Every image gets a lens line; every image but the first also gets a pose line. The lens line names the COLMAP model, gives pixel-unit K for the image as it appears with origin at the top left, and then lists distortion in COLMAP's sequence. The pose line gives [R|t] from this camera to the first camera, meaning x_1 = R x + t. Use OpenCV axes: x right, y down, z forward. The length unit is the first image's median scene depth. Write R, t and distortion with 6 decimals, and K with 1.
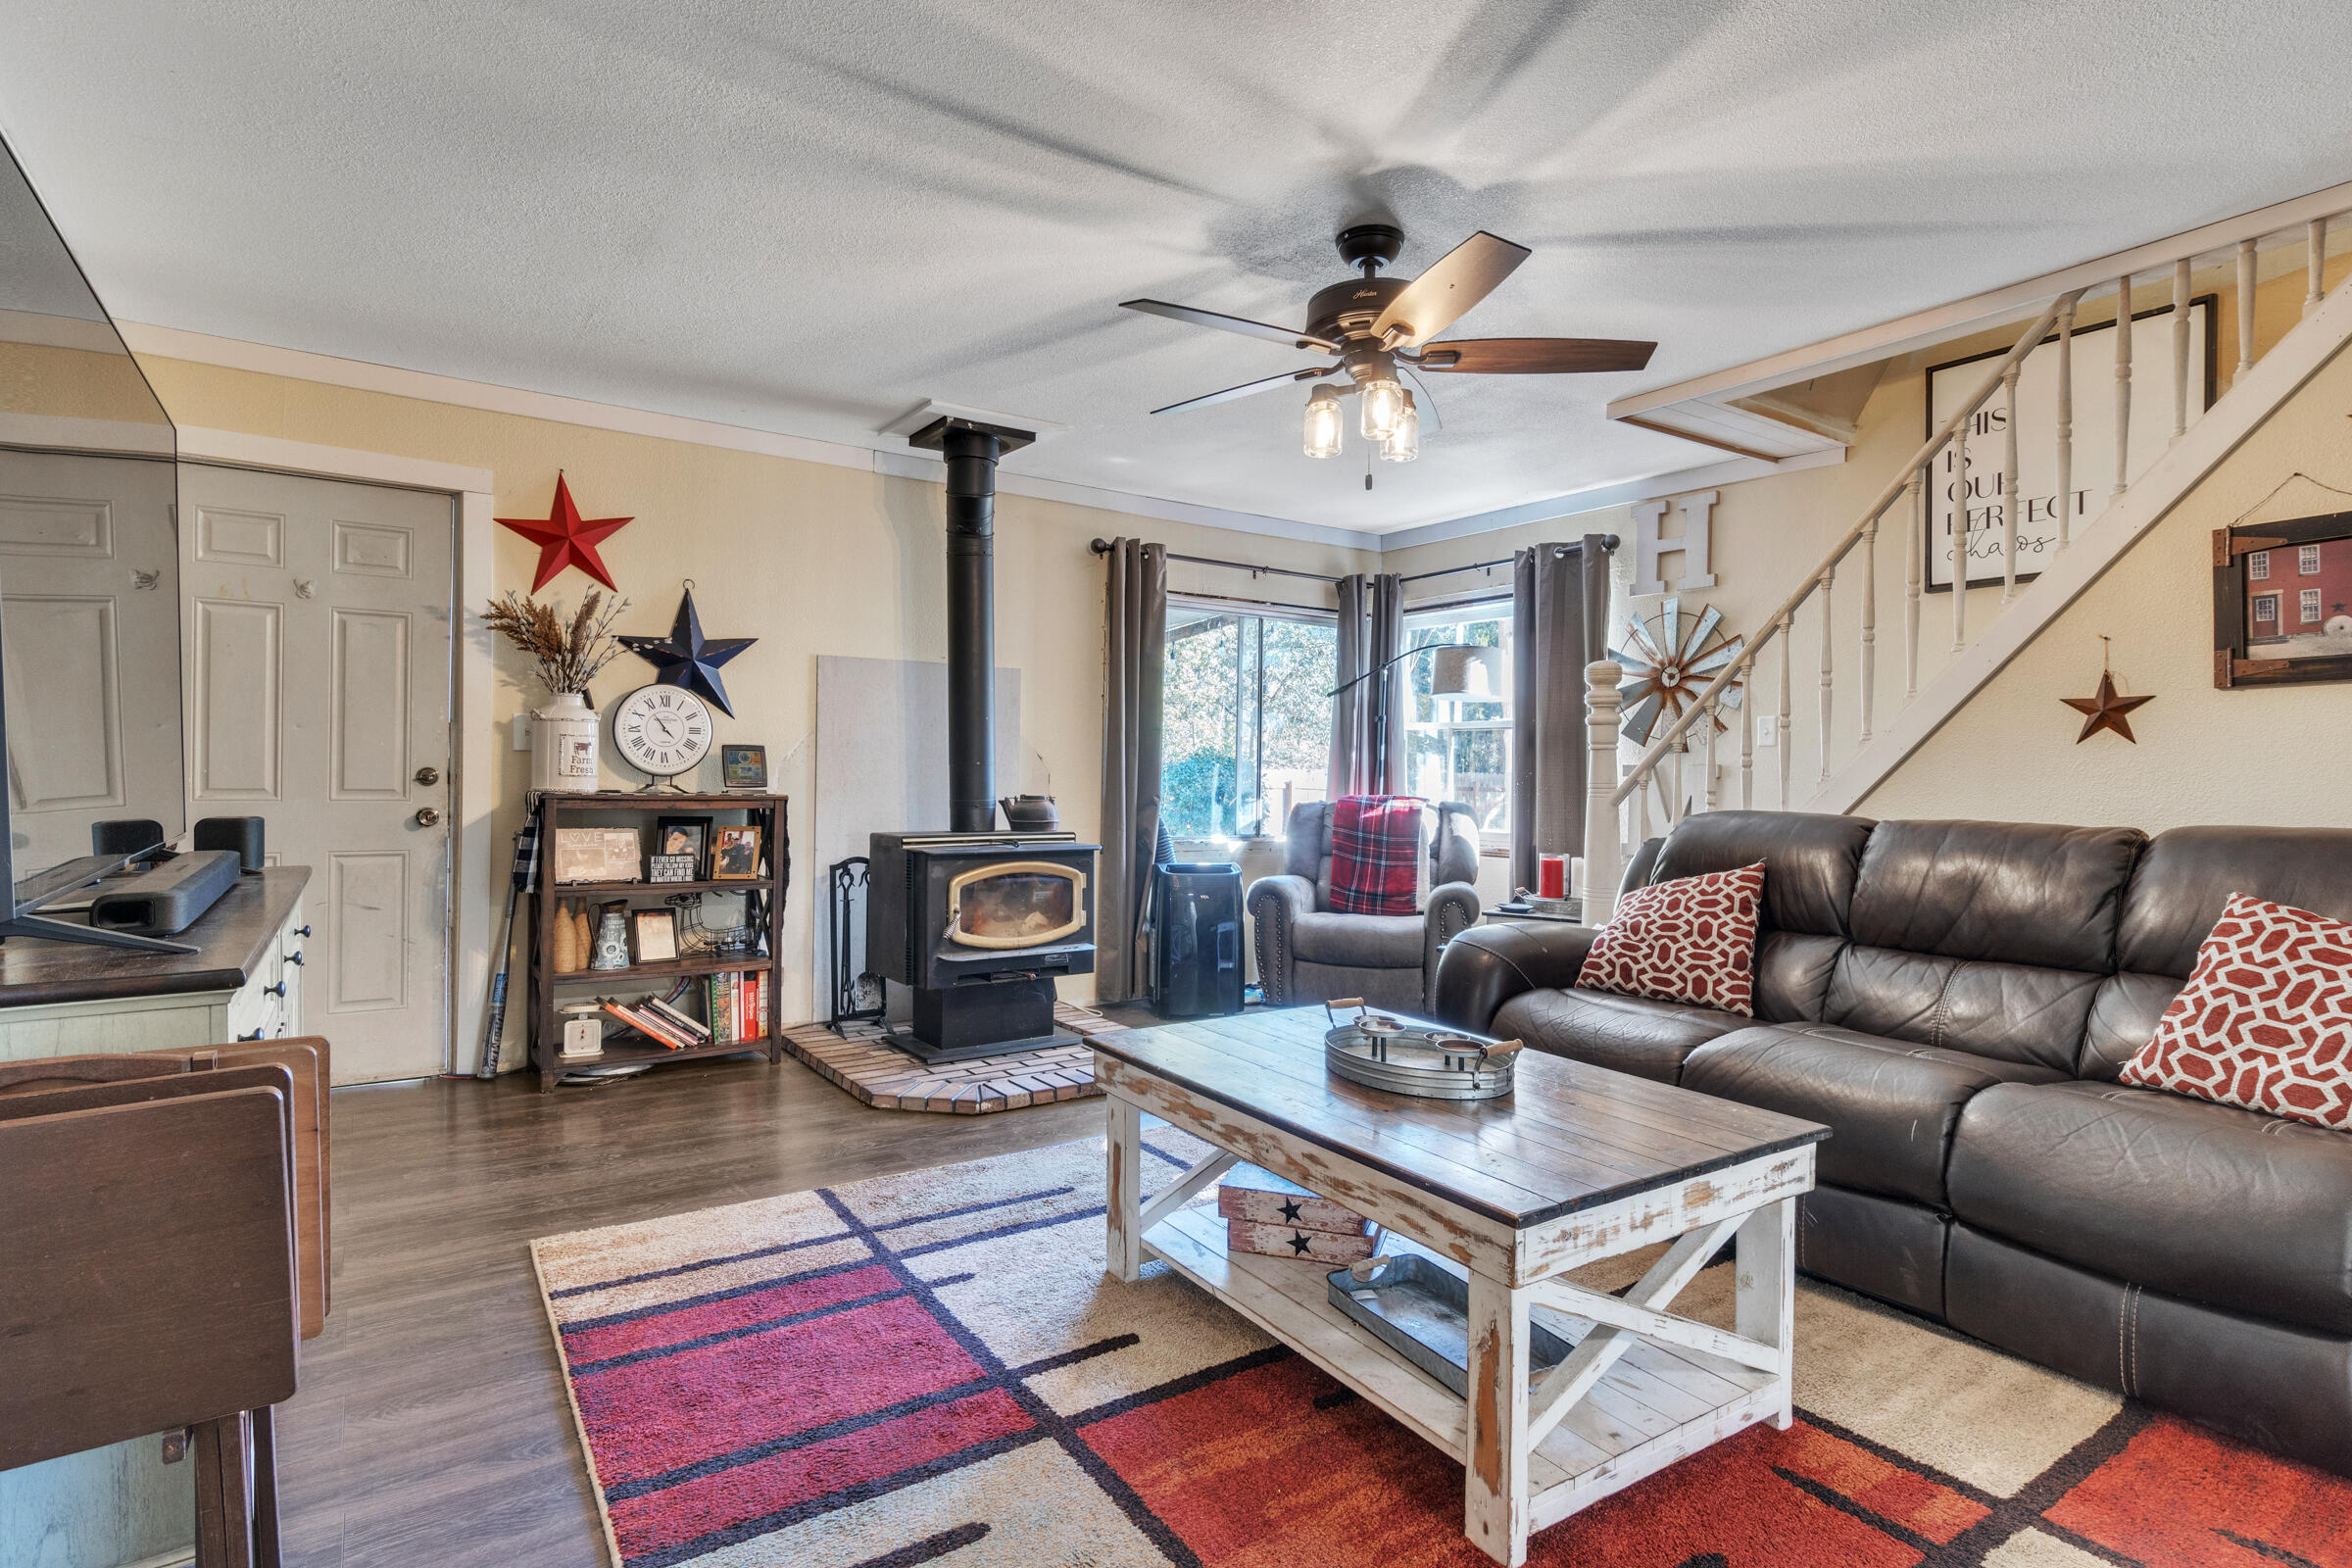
lens RADIAL K [[1202.4, 0, 1181.9], [0, 1202.4, 782.7], [0, 0, 1]] dist [-0.000610, 0.000432]
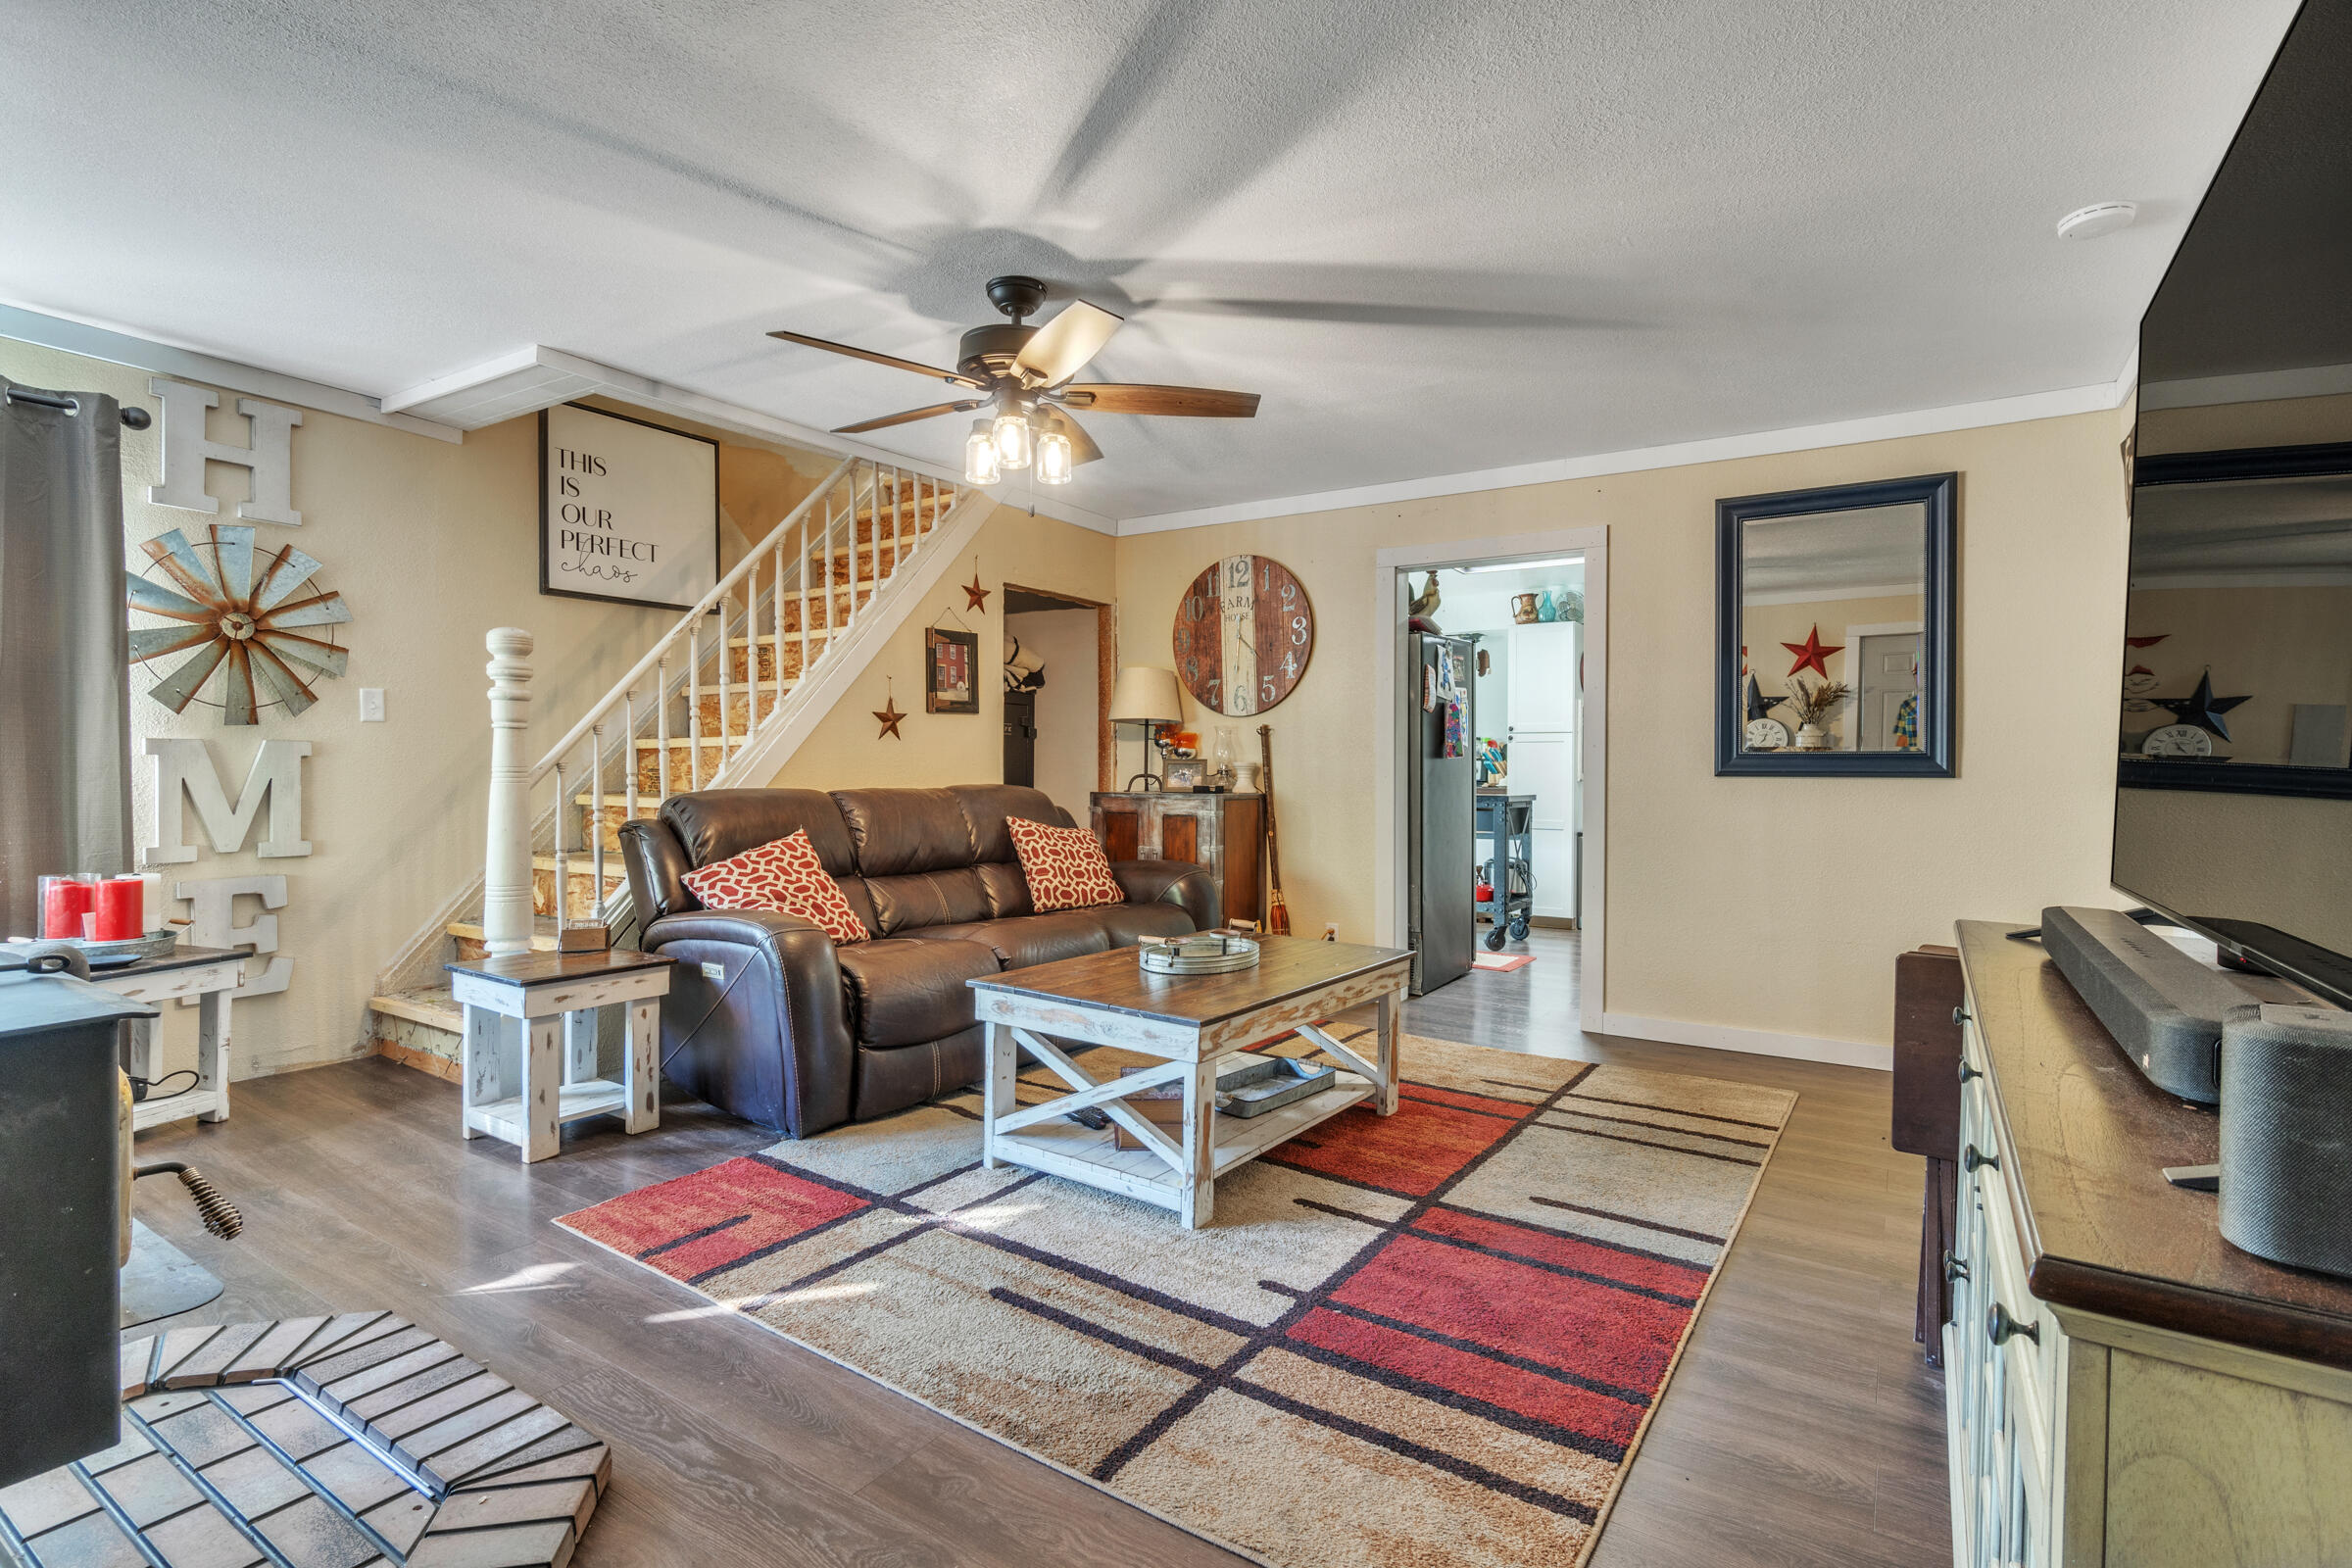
lens RADIAL K [[1140.8, 0, 1182.7], [0, 1140.8, 778.5], [0, 0, 1]] dist [0.001743, 0.000121]
pose [[-0.394691, -0.025778, 0.918452, -0.977942], [-0.005771, 0.999656, 0.025577, -0.023950], [-0.918796, 0.004795, -0.394704, 1.402361]]
